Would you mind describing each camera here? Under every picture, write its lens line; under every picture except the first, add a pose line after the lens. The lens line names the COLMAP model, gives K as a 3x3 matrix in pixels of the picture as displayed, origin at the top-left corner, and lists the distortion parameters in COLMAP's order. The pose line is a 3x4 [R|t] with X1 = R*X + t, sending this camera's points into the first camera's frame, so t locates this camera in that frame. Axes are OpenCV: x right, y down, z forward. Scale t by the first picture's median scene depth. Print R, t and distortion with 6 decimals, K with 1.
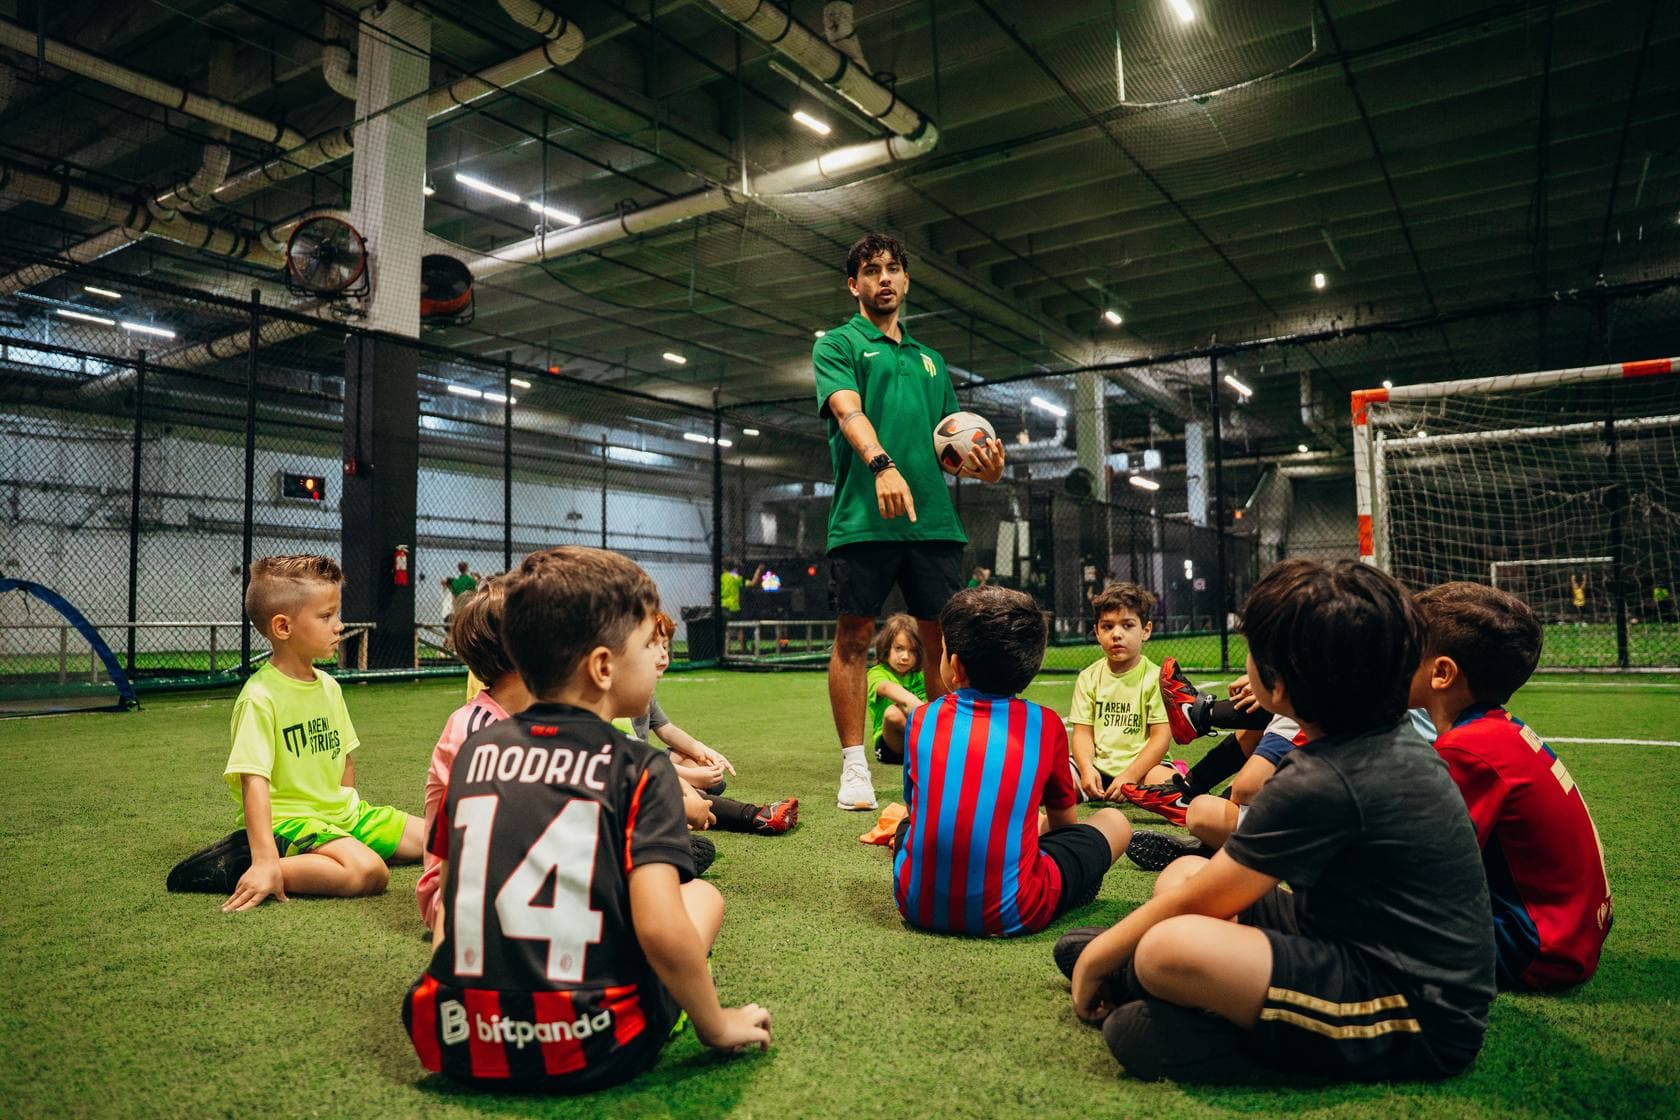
lens RADIAL K [[1301.4, 0, 840.0], [0, 1301.4, 560.0], [0, 0, 1]] dist [-0.067274, 0.001784]
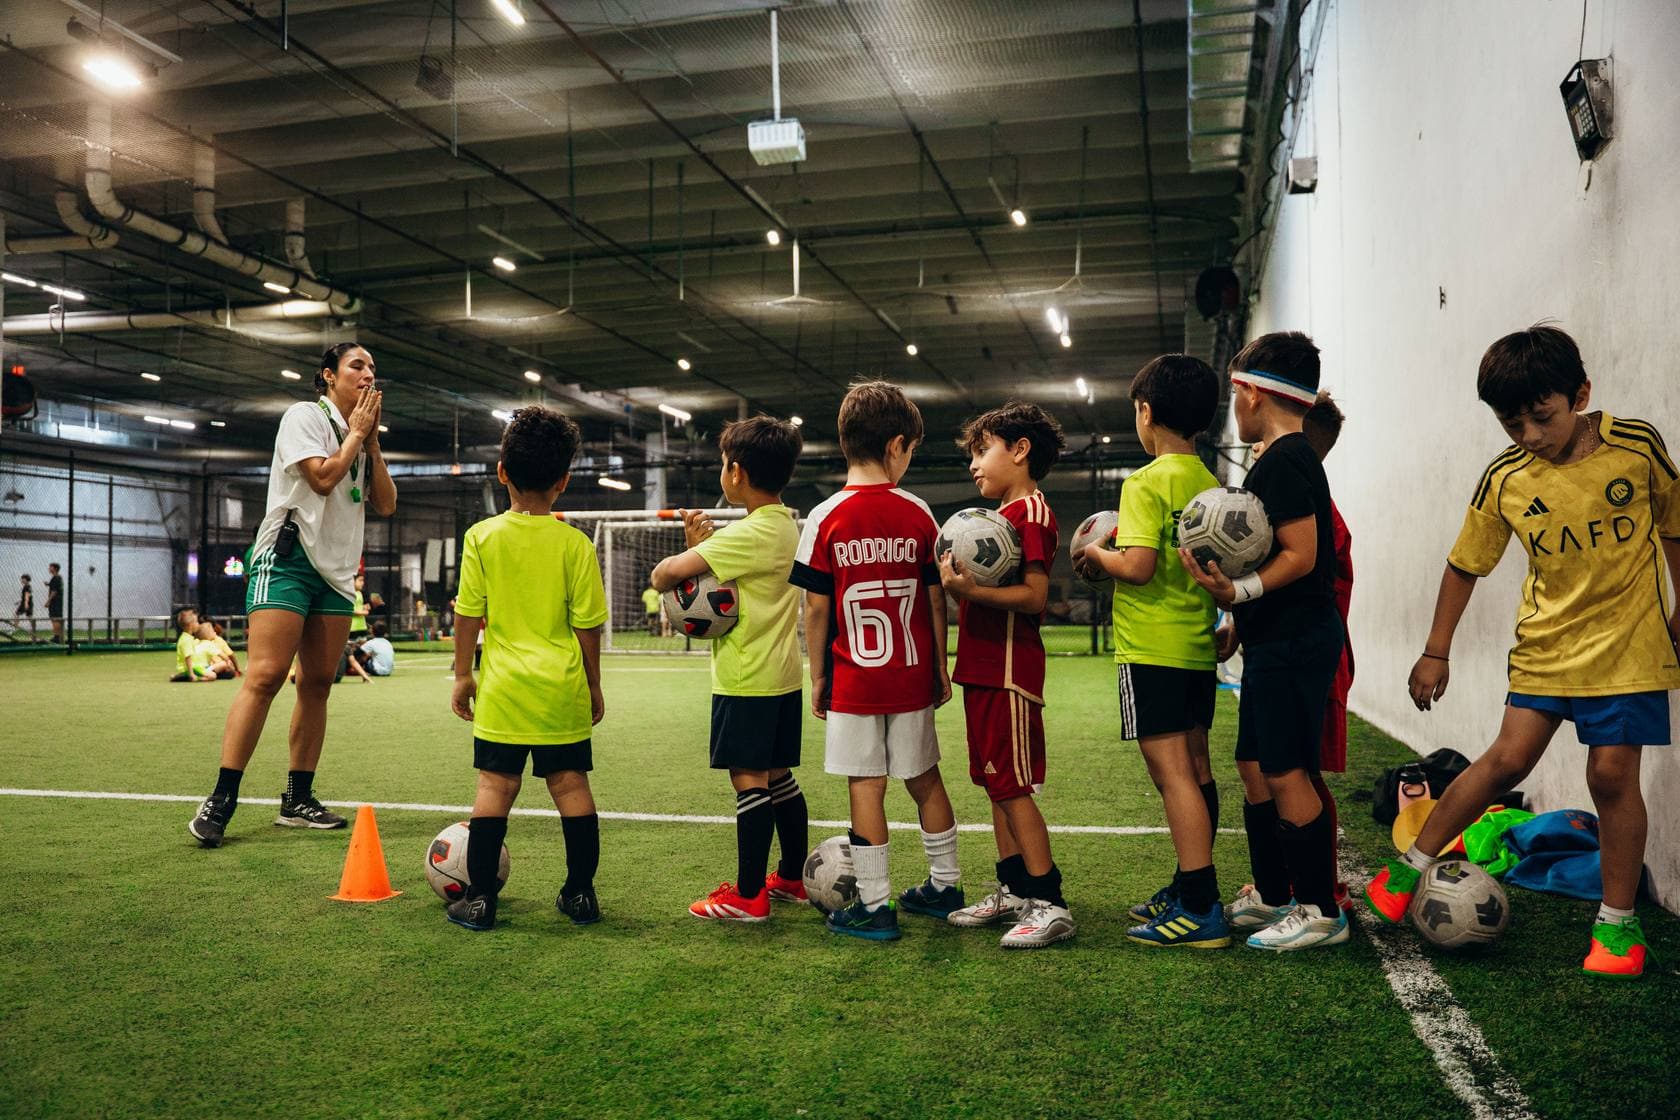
lens RADIAL K [[1301.4, 0, 840.0], [0, 1301.4, 560.0], [0, 0, 1]] dist [-0.067274, 0.001784]
pose [[0.925726, 0.019399, 0.377696, 0.014842], [-0.022463, 0.999741, 0.003706, -0.021818], [-0.377526, -0.011915, 0.925922, -0.340288]]
